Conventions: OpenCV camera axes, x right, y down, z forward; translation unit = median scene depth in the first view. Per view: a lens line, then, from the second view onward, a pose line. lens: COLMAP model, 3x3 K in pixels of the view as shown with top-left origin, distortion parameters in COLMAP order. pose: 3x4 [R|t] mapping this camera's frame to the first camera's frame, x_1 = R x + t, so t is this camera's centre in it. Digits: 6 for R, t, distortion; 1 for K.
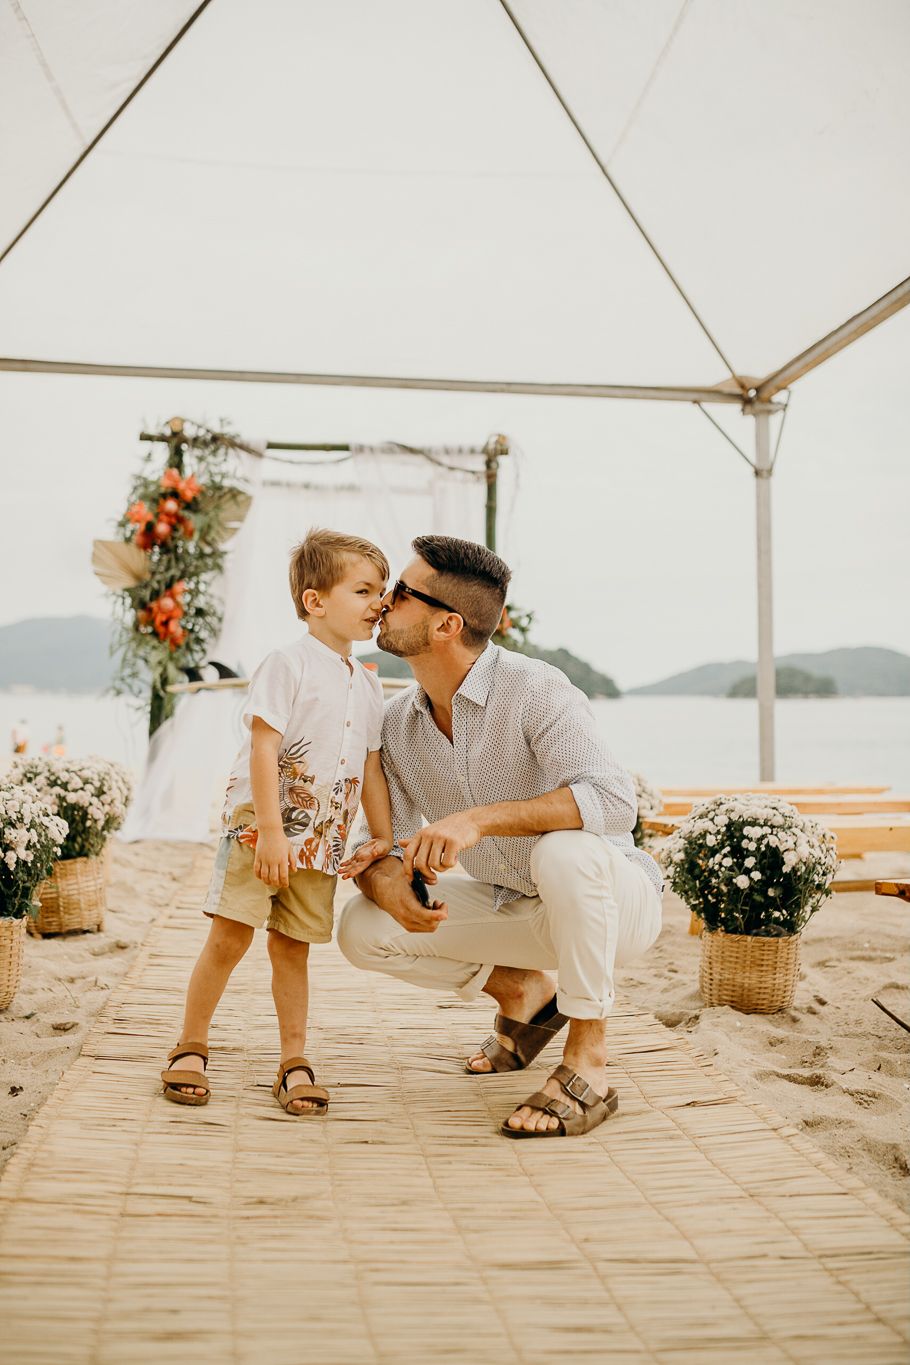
lens RADIAL K [[1302.9, 0, 455.0], [0, 1302.9, 682.5], [0, 0, 1]] dist [-0.069520, 0.139073]
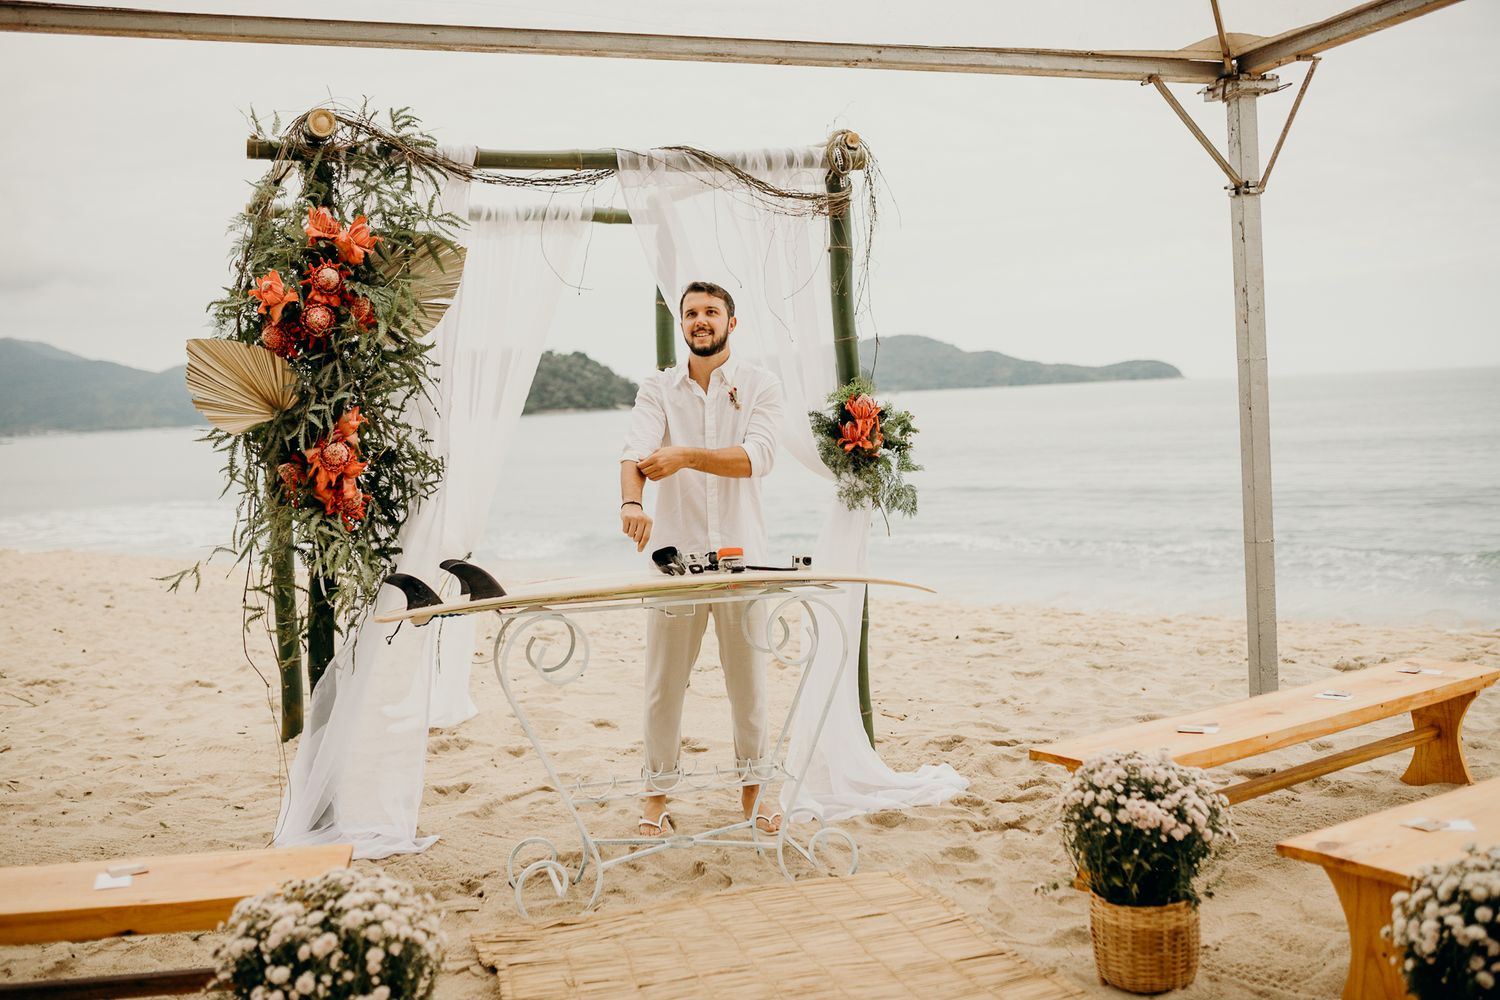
lens RADIAL K [[1431.8, 0, 750.0], [0, 1431.8, 500.0], [0, 0, 1]] dist [-0.069520, 0.139073]
pose [[0.977898, -0.065702, 0.198492, -0.290746], [0.049948, 0.995267, 0.083362, -0.139983], [-0.203029, -0.071606, 0.976551, 0.616583]]
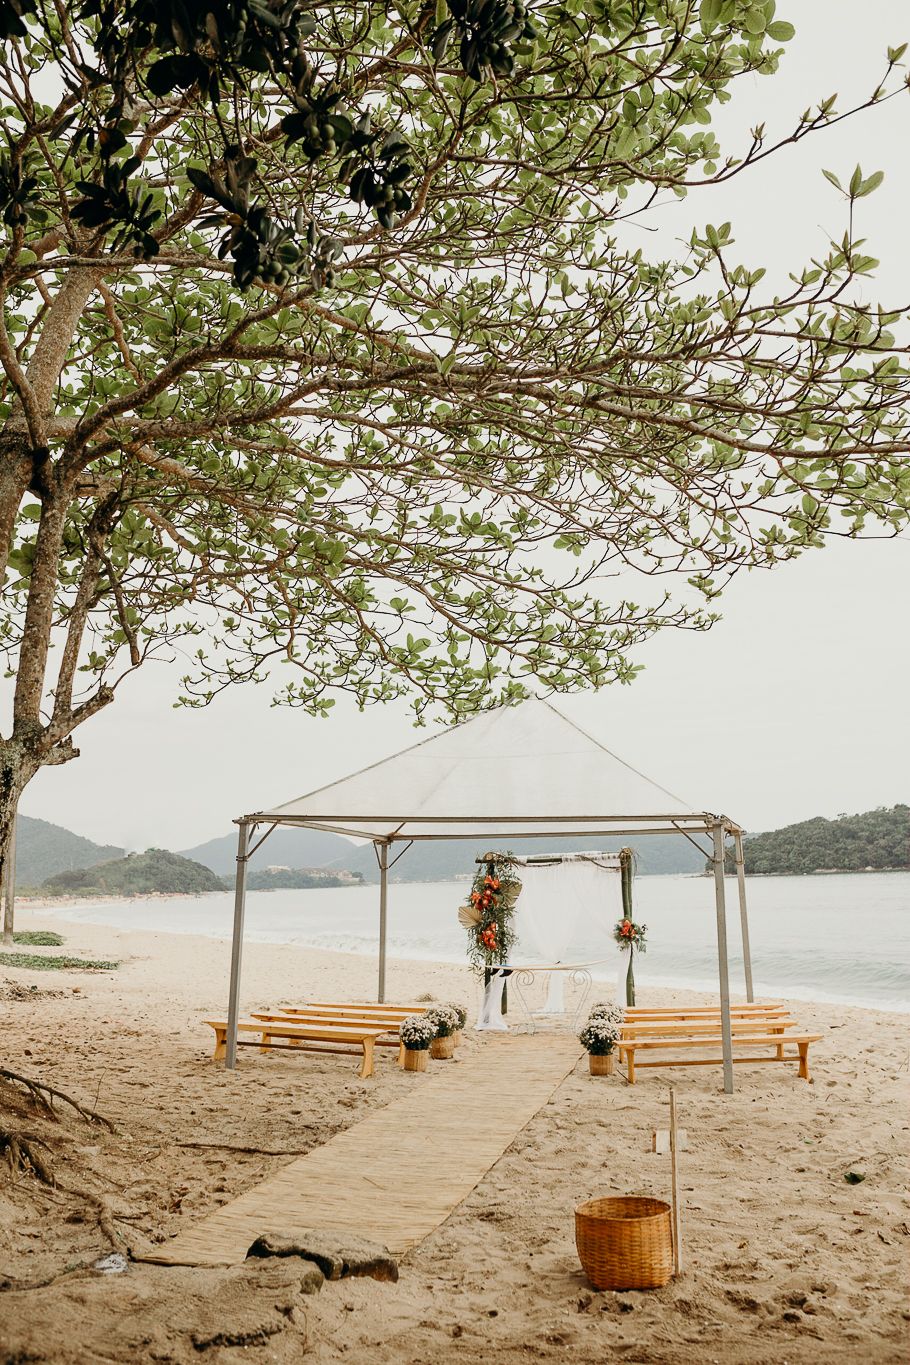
lens RADIAL K [[1302.9, 0, 455.0], [0, 1302.9, 682.5], [0, 0, 1]] dist [-0.069520, 0.139073]
pose [[0.944716, -0.089645, -0.315398, 0.923757], [0.046028, 0.988633, -0.143129, -0.307337], [0.324644, 0.120699, 0.938104, -2.389853]]
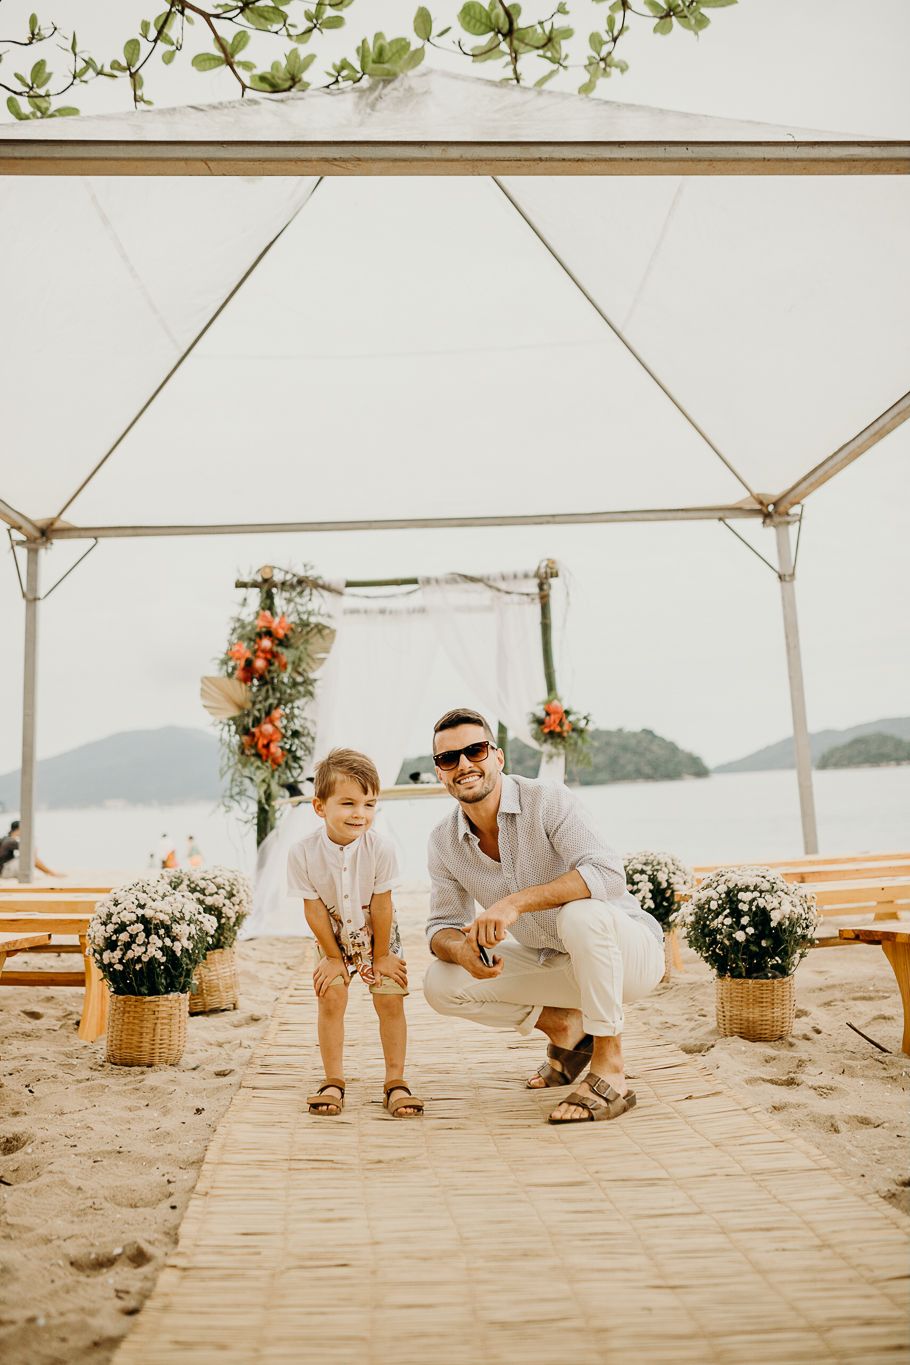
lens RADIAL K [[1302.9, 0, 455.0], [0, 1302.9, 682.5], [0, 0, 1]] dist [-0.069520, 0.139073]
pose [[0.995948, -0.065450, -0.061681, 0.028861], [0.061003, 0.995580, -0.071405, -0.015650], [0.066082, 0.067353, 0.995538, -0.231363]]
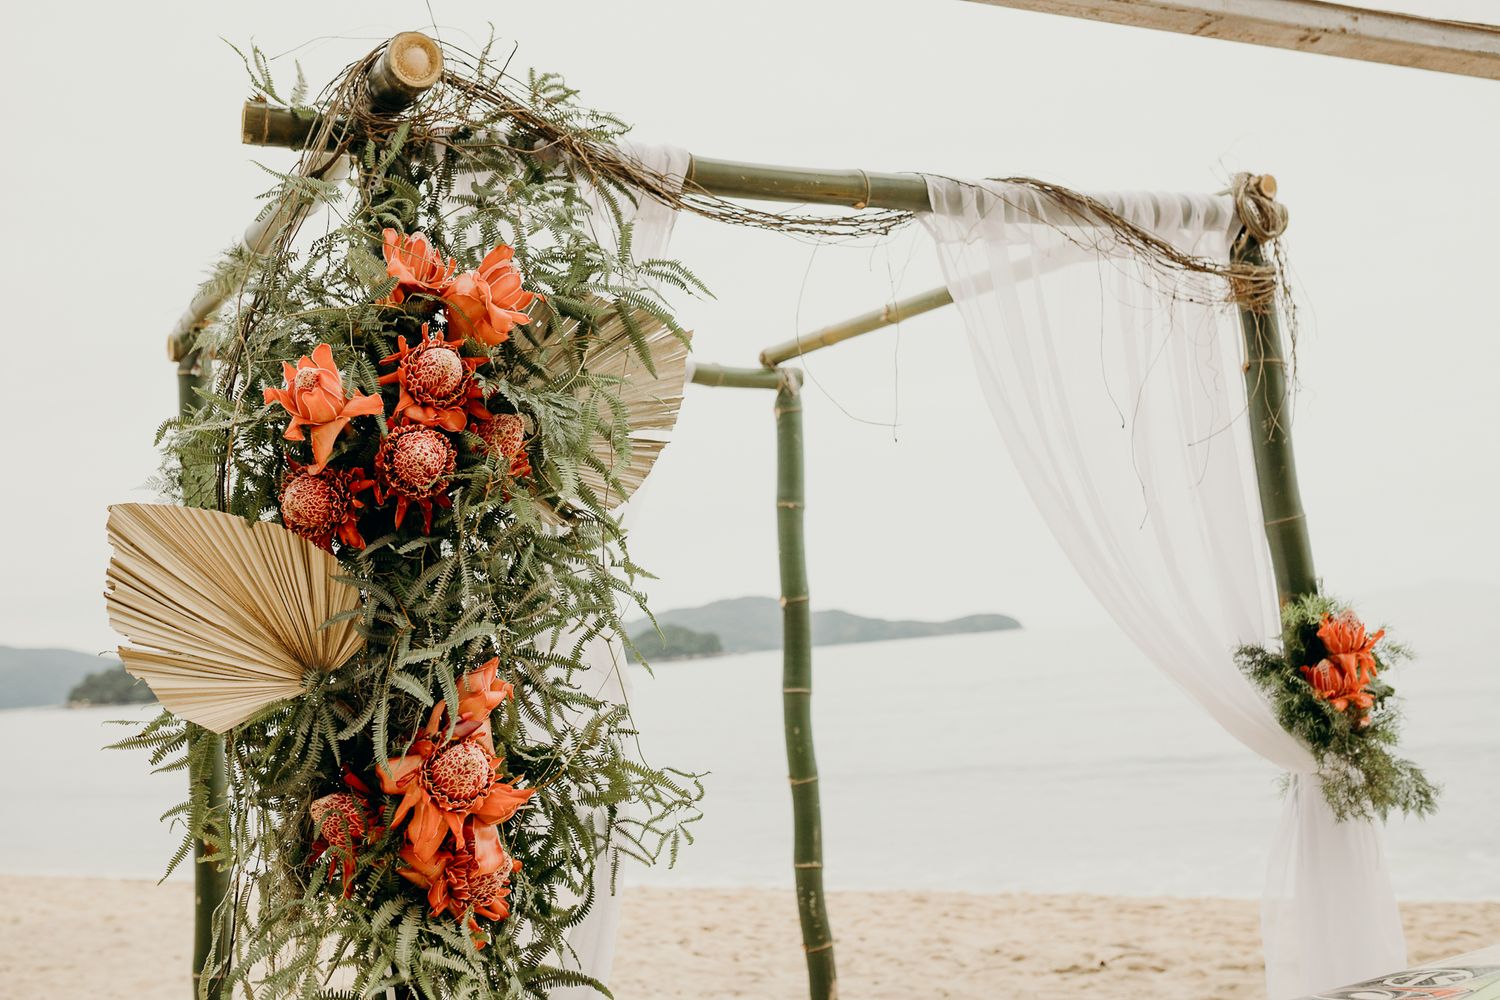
lens RADIAL K [[1431.8, 0, 750.0], [0, 1431.8, 500.0], [0, 0, 1]] dist [-0.069520, 0.139073]
pose [[0.948907, -0.046656, 0.312088, -0.427318], [0.079560, 0.992432, -0.093540, -0.136291], [-0.305361, 0.113591, 0.945437, 1.246327]]
